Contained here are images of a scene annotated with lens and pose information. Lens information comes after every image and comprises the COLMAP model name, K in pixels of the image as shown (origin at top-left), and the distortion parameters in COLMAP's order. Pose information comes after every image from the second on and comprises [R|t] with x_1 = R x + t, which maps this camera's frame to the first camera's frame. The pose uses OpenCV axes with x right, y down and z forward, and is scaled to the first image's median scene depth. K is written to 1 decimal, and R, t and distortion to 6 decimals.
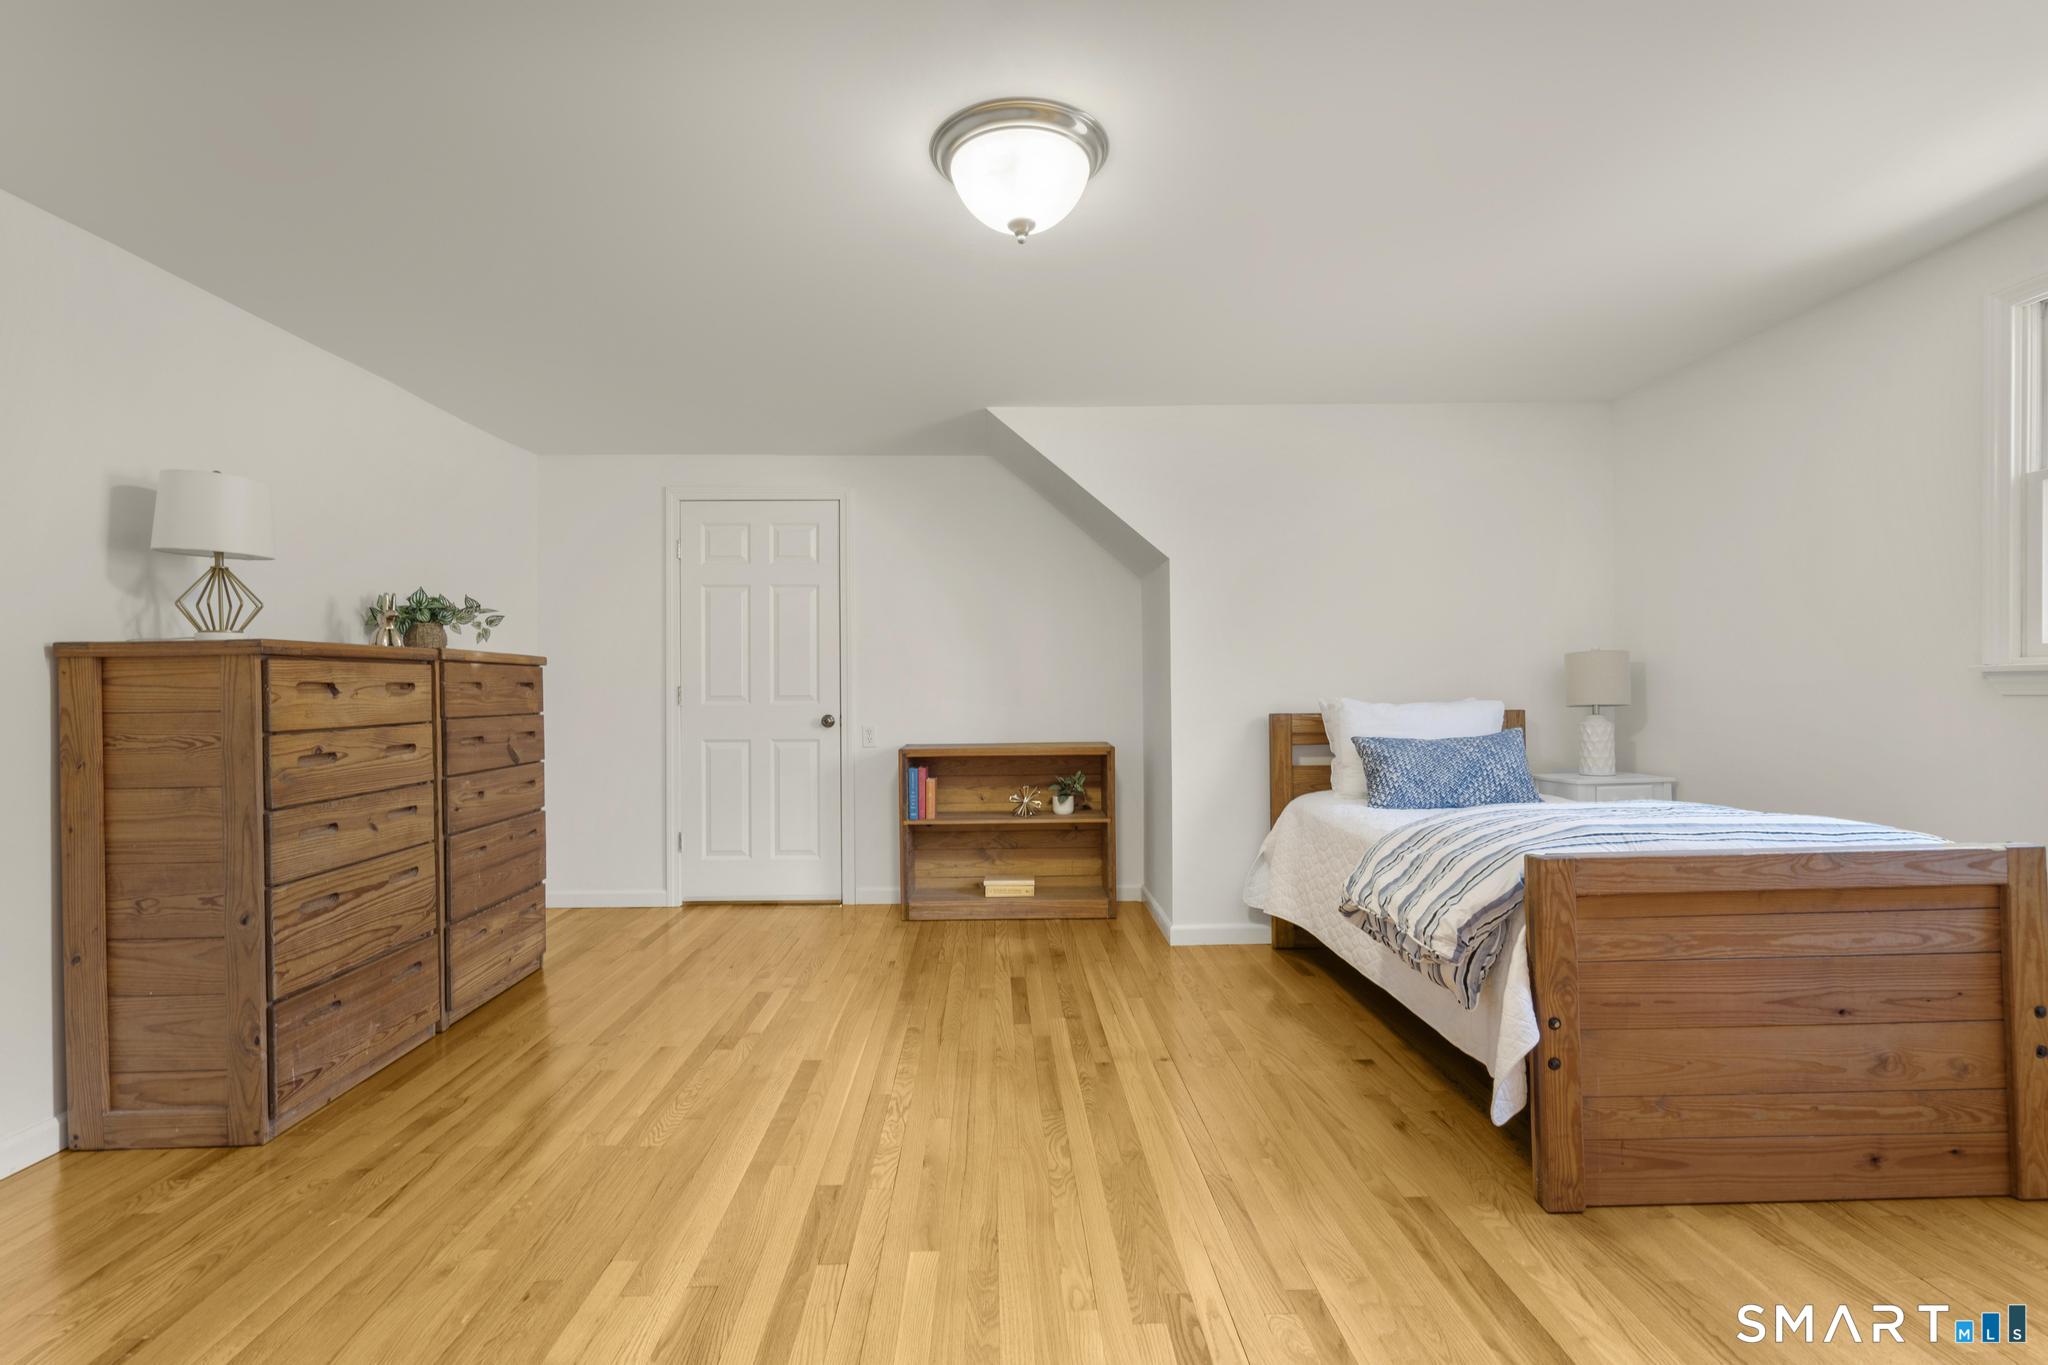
lens RADIAL K [[919.7, 0, 1018.4], [0, 919.7, 689.4], [0, 0, 1]] dist [0.002645, 0.000796]
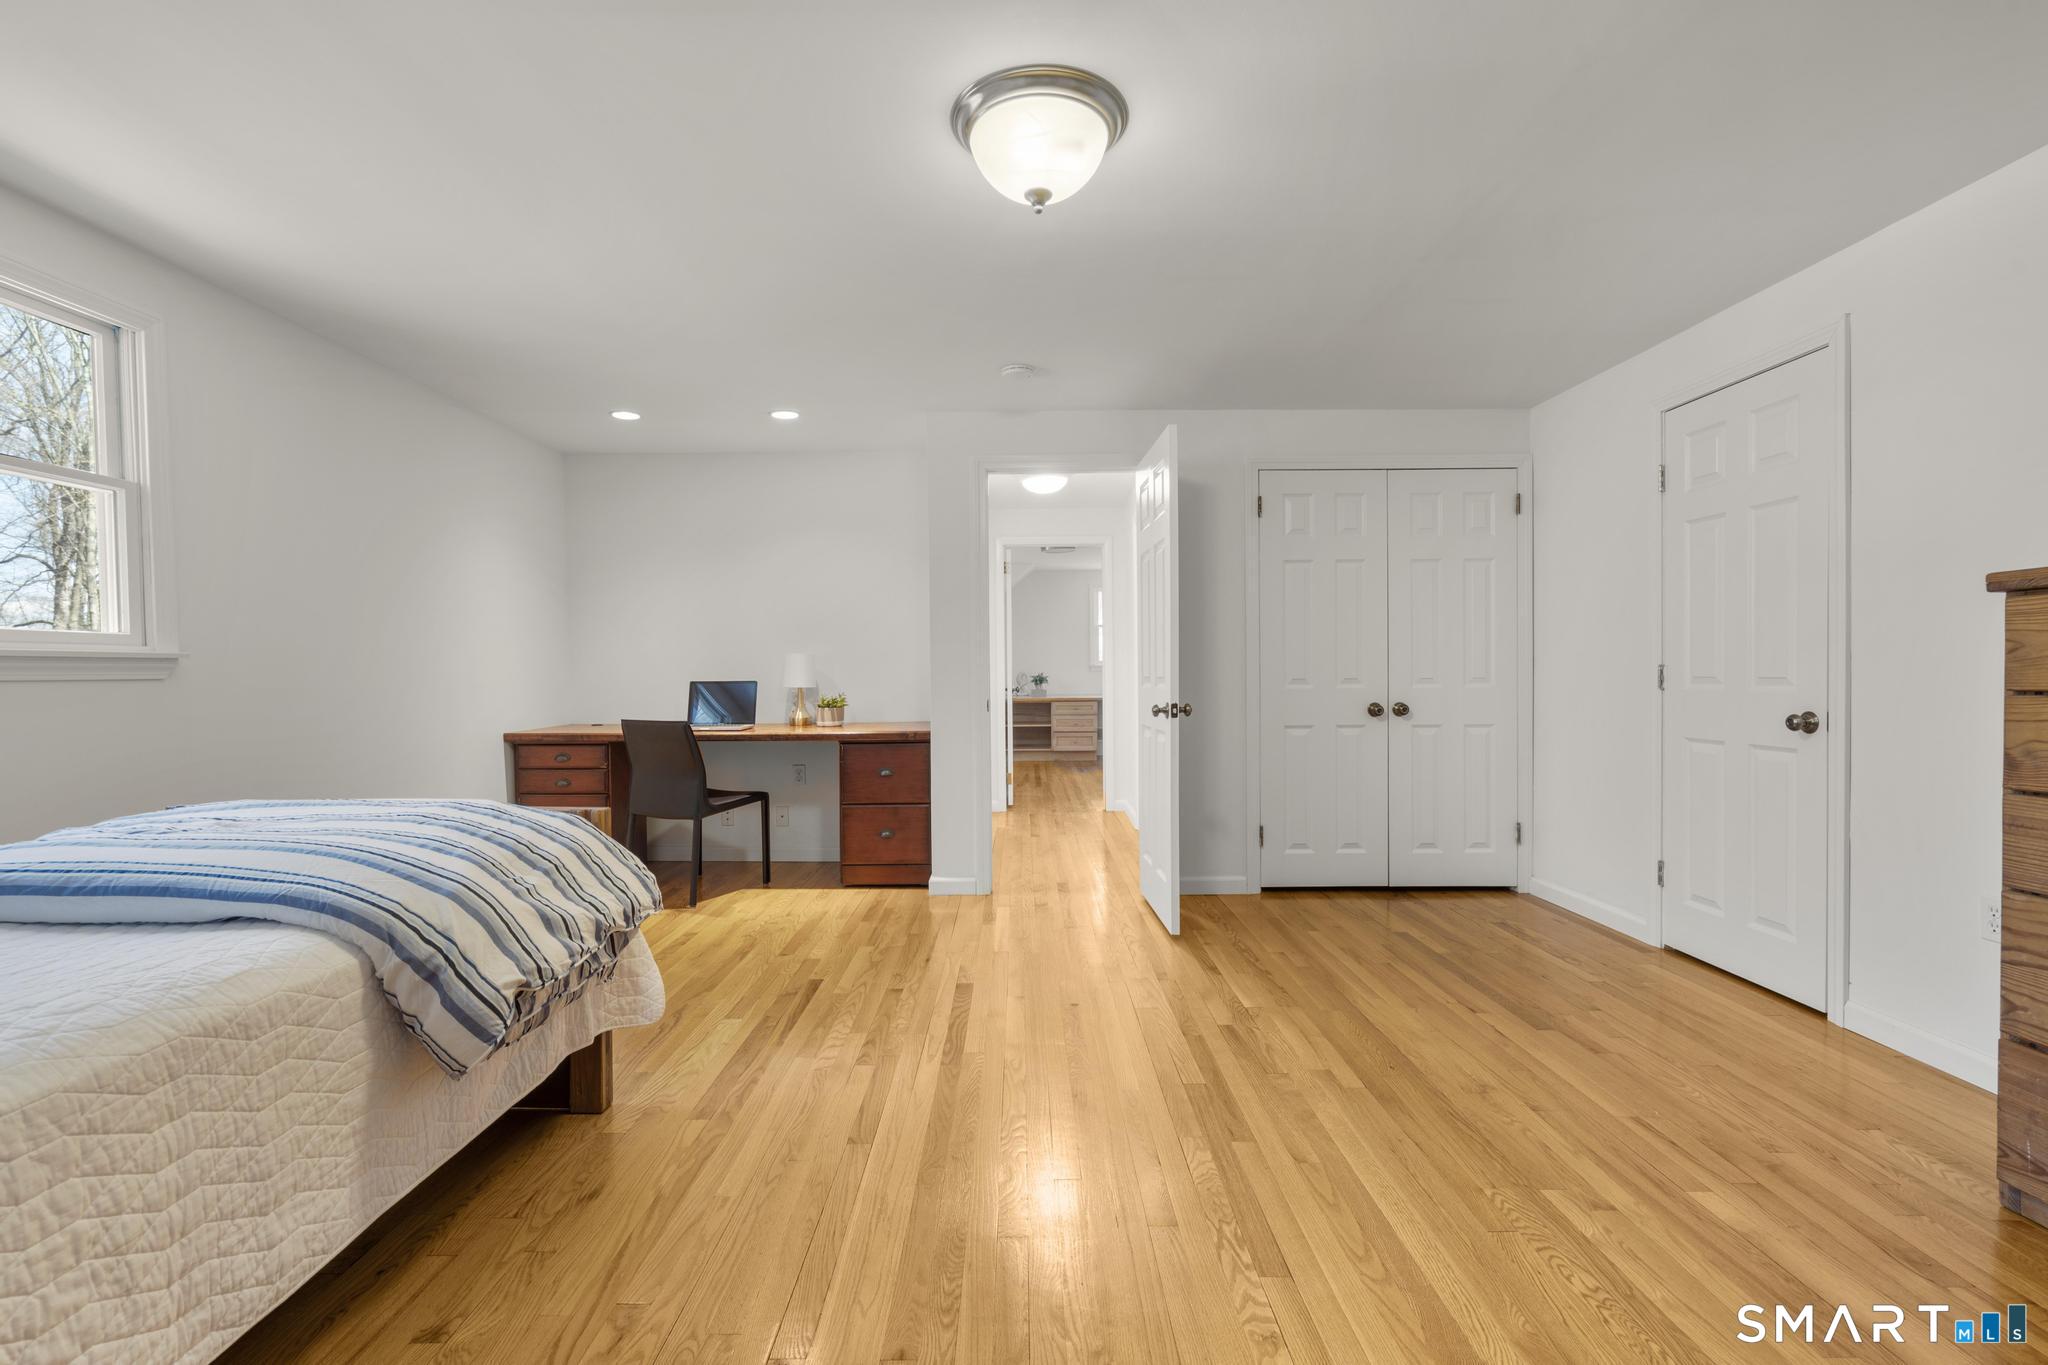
lens RADIAL K [[919.7, 0, 1018.4], [0, 919.7, 689.4], [0, 0, 1]] dist [0.002645, 0.000796]
pose [[-0.999332, 0.017131, 0.032288, 0.001484], [0.017723, 0.999678, 0.018158, 0.018304], [-0.031967, 0.018718, -0.999314, 2.019101]]
